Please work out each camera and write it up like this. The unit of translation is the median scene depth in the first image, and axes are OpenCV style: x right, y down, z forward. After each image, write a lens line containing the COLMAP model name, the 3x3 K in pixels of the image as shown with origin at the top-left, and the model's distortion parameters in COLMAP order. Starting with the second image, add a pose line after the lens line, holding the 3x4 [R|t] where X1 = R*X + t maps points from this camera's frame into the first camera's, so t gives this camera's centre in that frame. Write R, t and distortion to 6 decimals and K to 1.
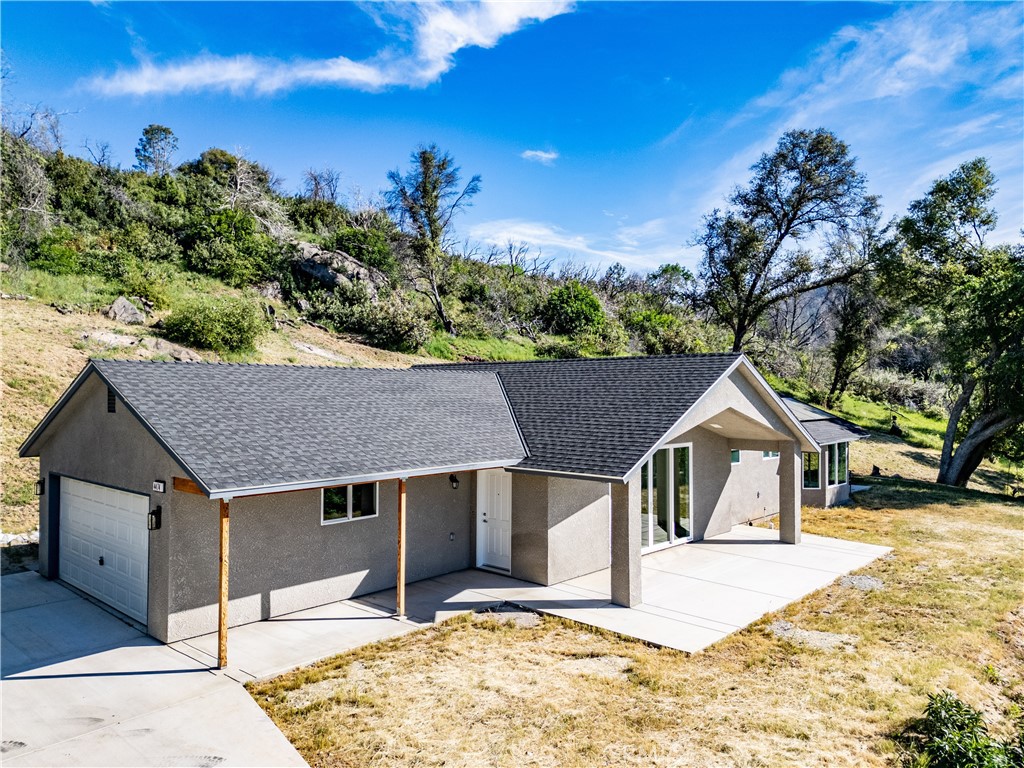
lens RADIAL K [[722.7, 0, 512.0], [0, 722.7, 384.0], [0, 0, 1]] dist [0.009463, 0.000468]
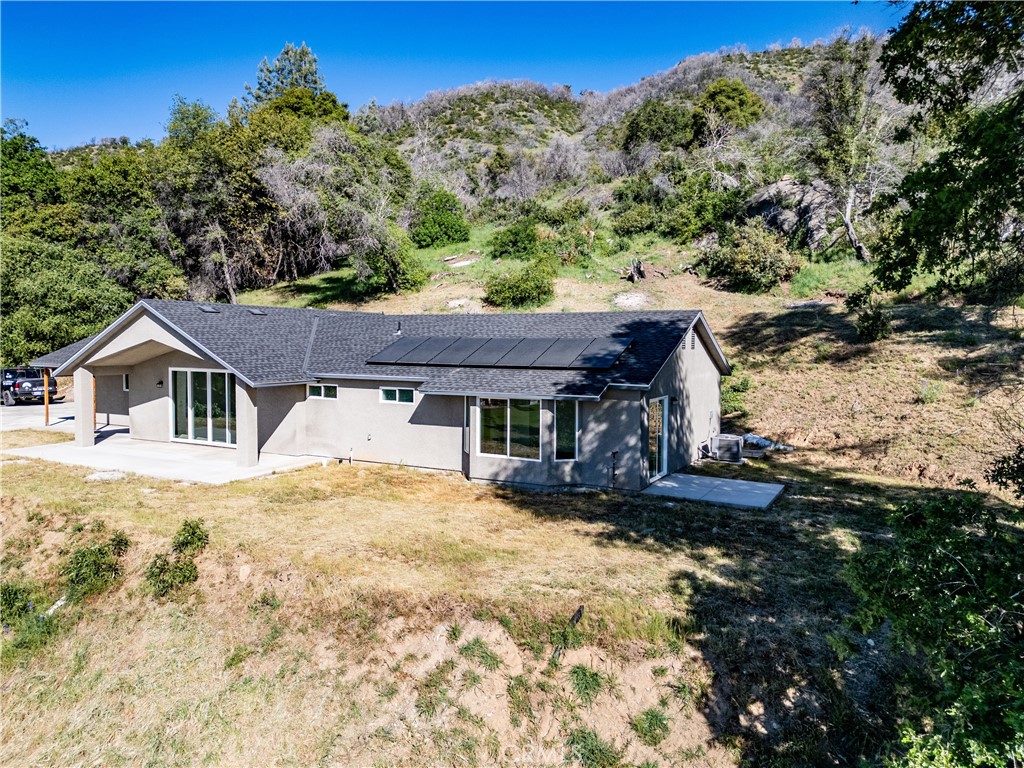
lens RADIAL K [[713.5, 0, 509.8], [0, 713.5, 363.6], [0, 0, 1]] dist [0.066225, -0.058453]
pose [[0.231824, 0.028044, -0.972353, 0.631969], [0.007677, 0.999500, 0.030658, 0.014898], [0.972727, -0.014572, 0.231493, 0.472701]]
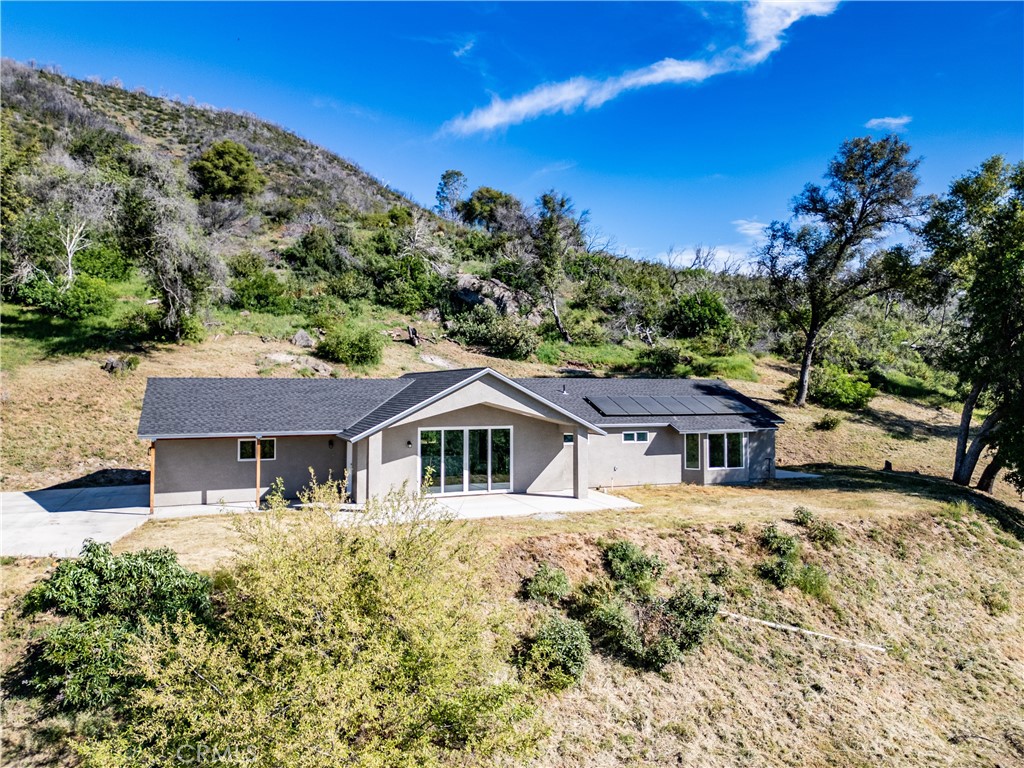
lens RADIAL K [[713.5, 0, 509.8], [0, 713.5, 363.6], [0, 0, 1]] dist [0.066225, -0.058453]
pose [[0.905925, -0.020107, -0.422961, 0.354623], [0.009531, 0.999587, -0.027104, -0.002255], [0.423331, 0.020523, 0.905743, -0.132061]]
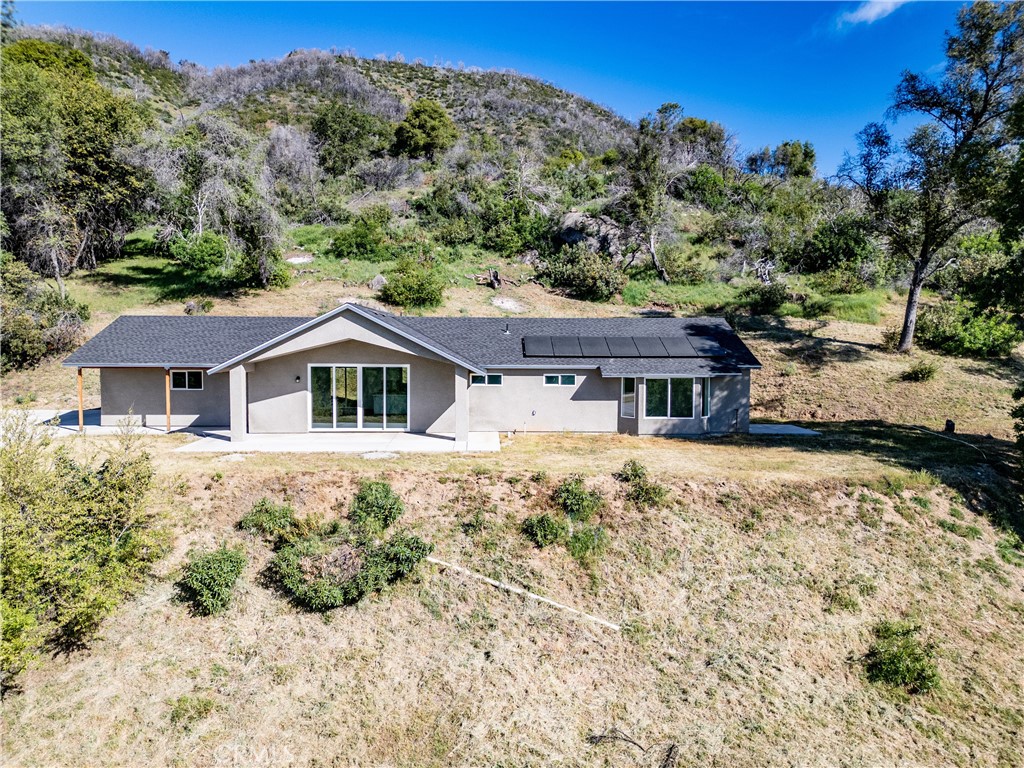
lens RADIAL K [[713.5, 0, 509.8], [0, 713.5, 363.6], [0, 0, 1]] dist [0.066225, -0.058453]
pose [[0.696290, 0.025613, -0.717304, 0.579933], [0.007252, 0.999061, 0.042714, 0.008602], [0.717724, -0.034943, 0.695450, 0.063135]]
